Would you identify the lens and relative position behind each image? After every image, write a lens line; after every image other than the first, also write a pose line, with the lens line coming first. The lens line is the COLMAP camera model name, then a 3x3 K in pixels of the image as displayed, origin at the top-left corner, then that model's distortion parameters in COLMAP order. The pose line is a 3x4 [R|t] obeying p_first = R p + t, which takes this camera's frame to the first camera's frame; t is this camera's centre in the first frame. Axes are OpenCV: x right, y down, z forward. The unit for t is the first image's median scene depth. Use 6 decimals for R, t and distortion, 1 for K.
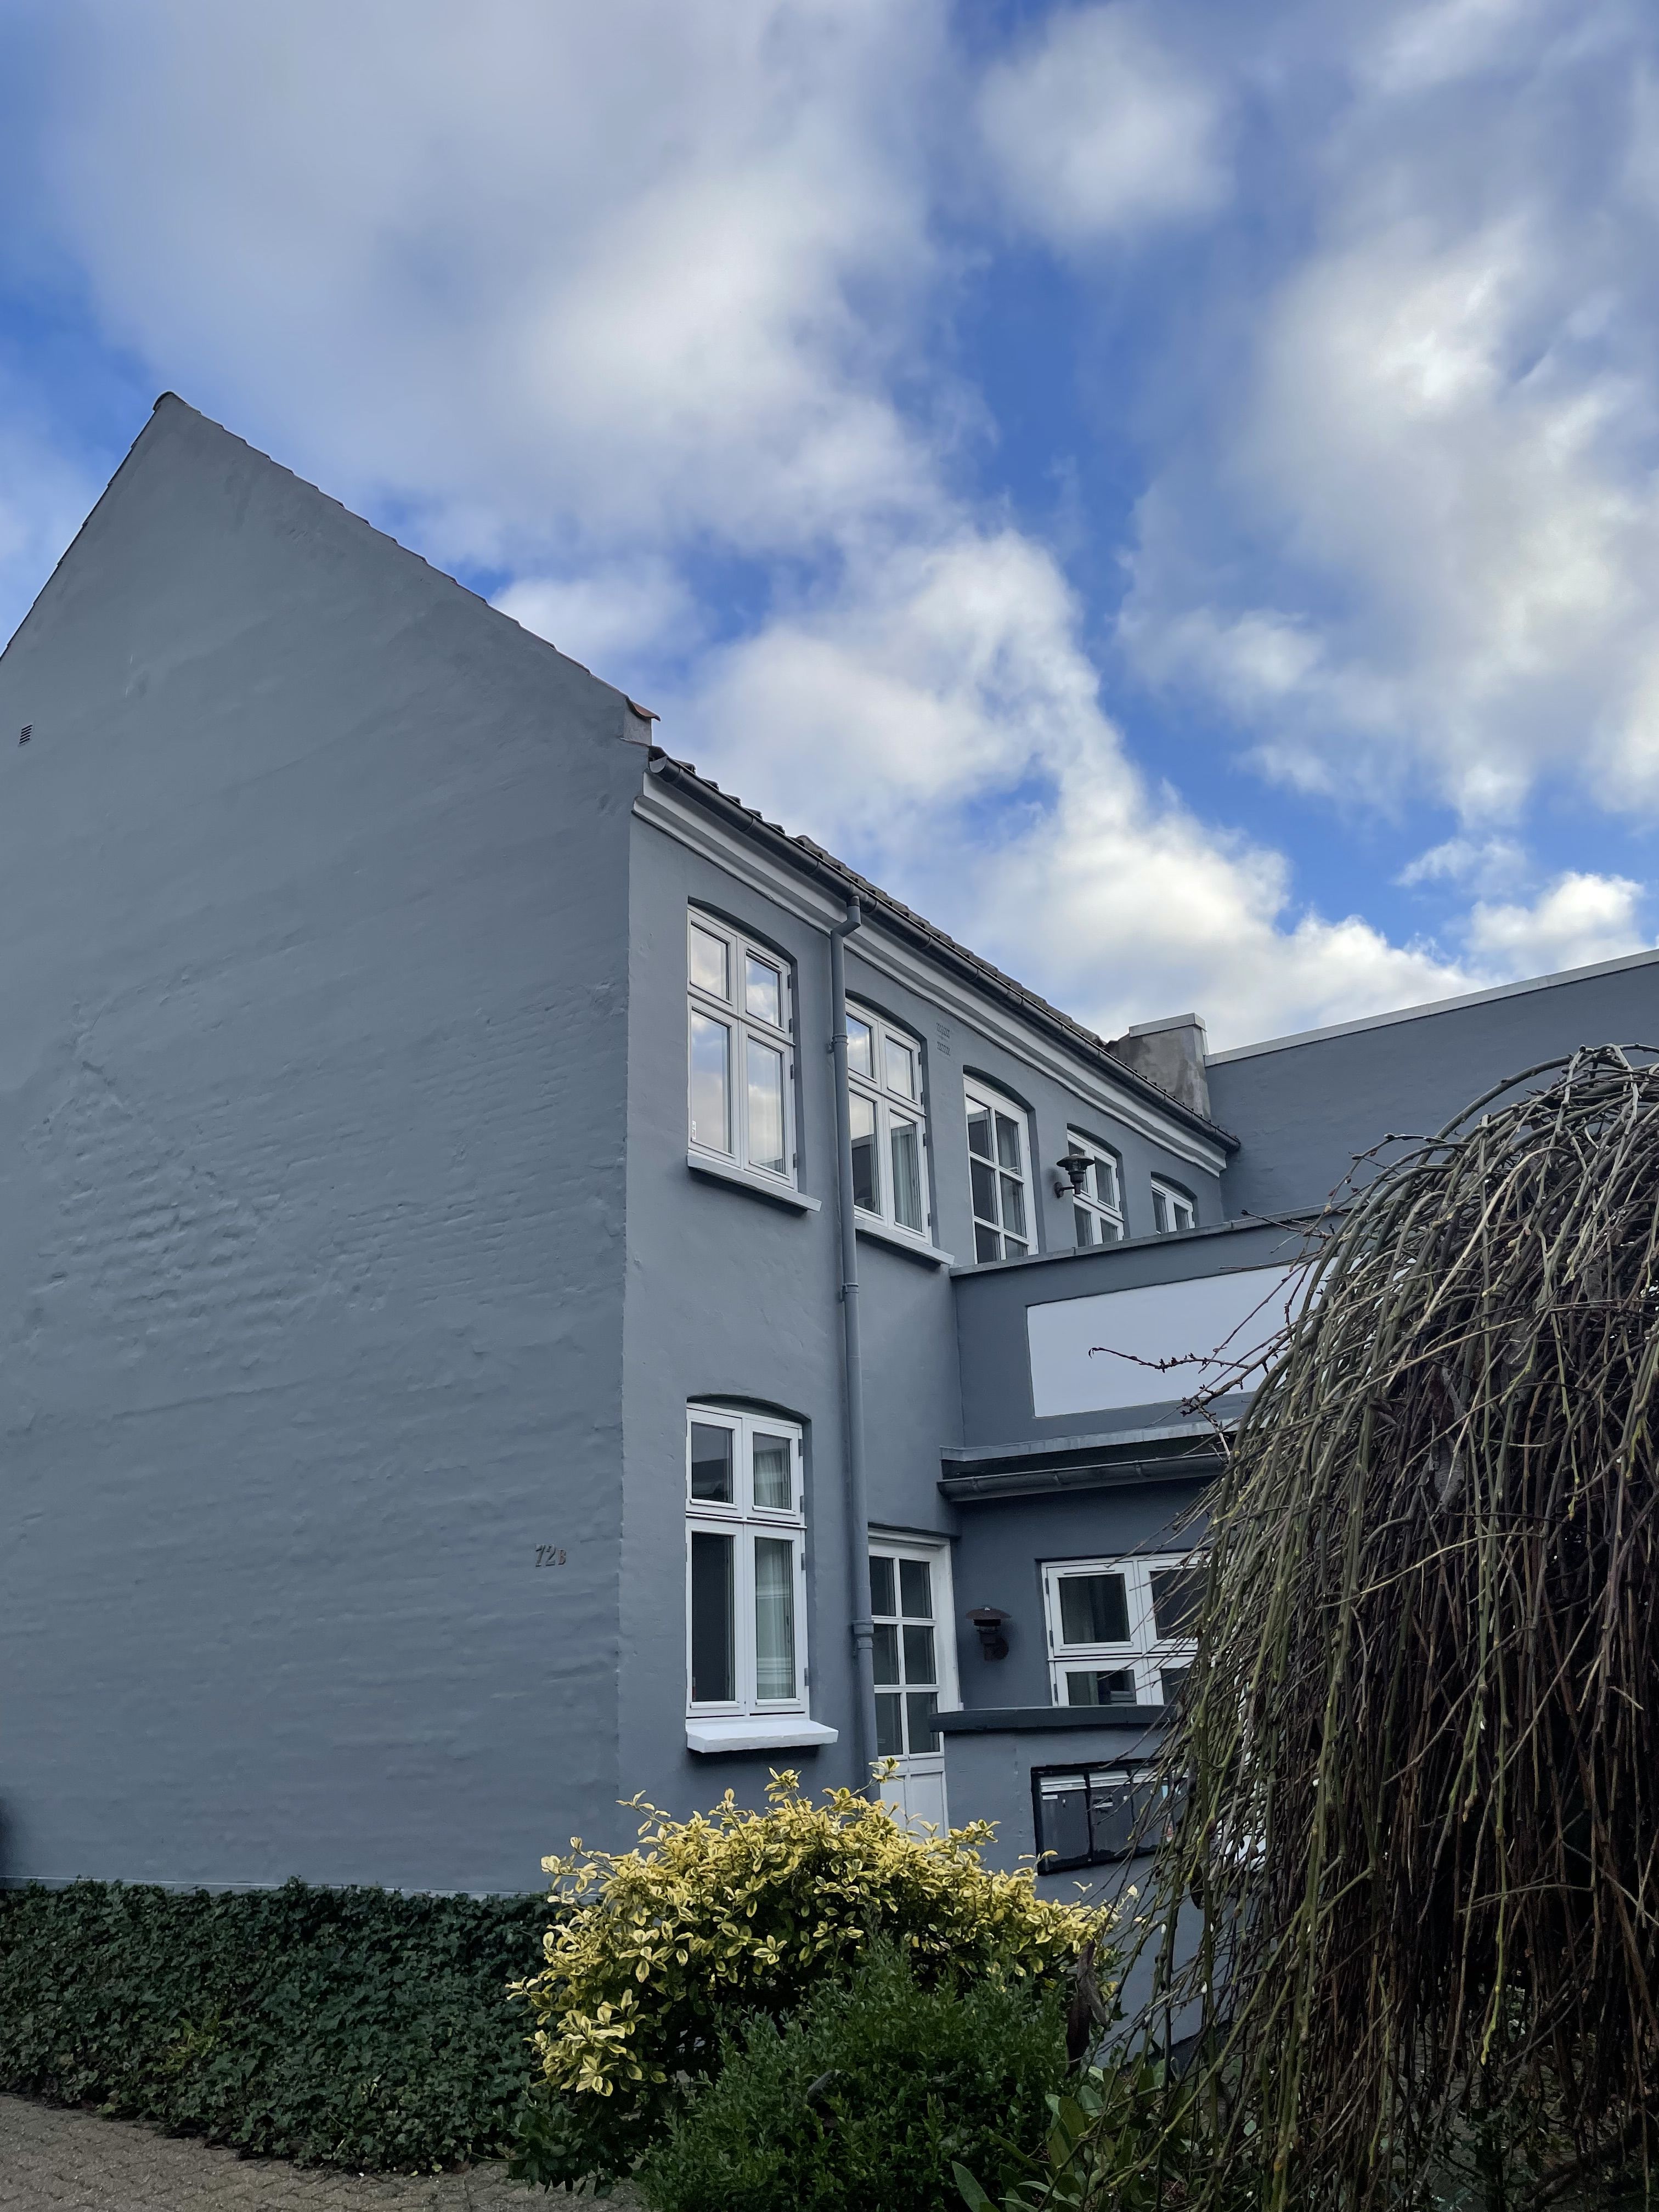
lens RADIAL K [[1665.5, 0, 839.5], [0, 1665.5, 1092.2], [0, 0, 1]] dist [0.095817, -0.140250]
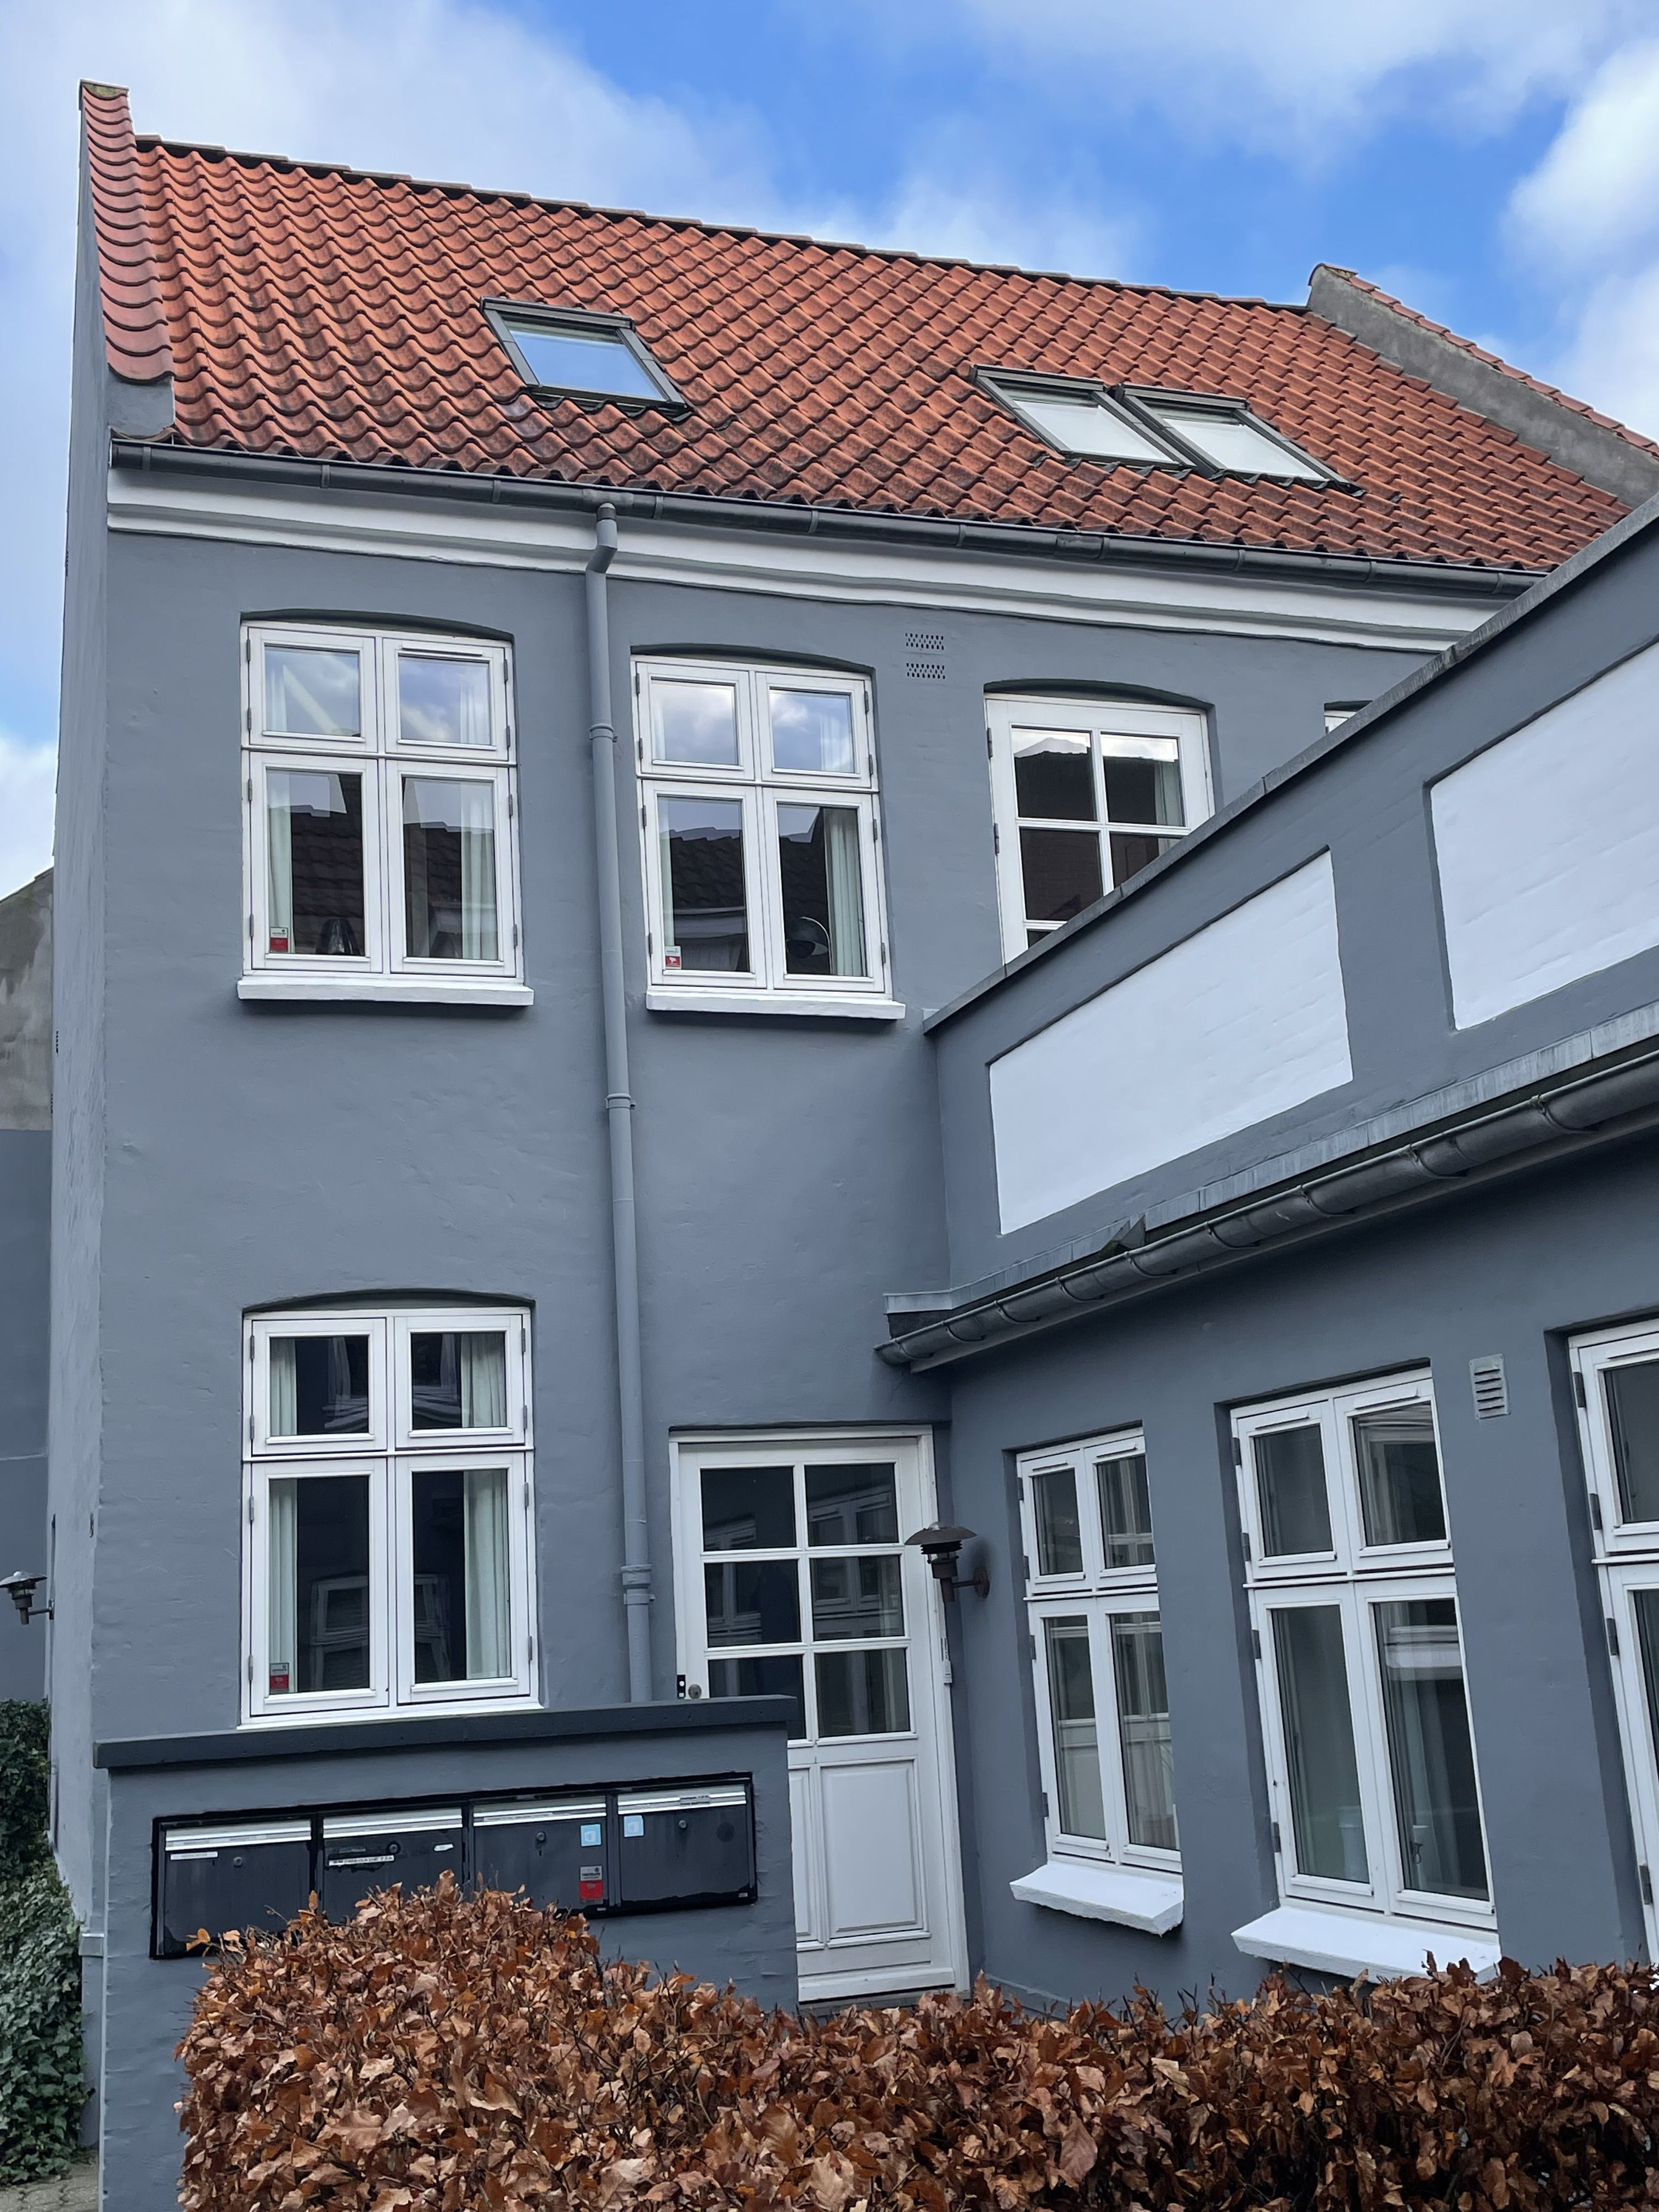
lens RADIAL K [[2280.9, 0, 829.5], [0, 2280.9, 1106.0], [0, 0, 1]] dist [-0.018793, -0.015393]
pose [[0.817176, -0.156853, -0.554635, 0.609020], [0.237355, 0.968459, 0.075826, 0.071418], [0.525248, -0.193609, 0.828631, 0.277748]]
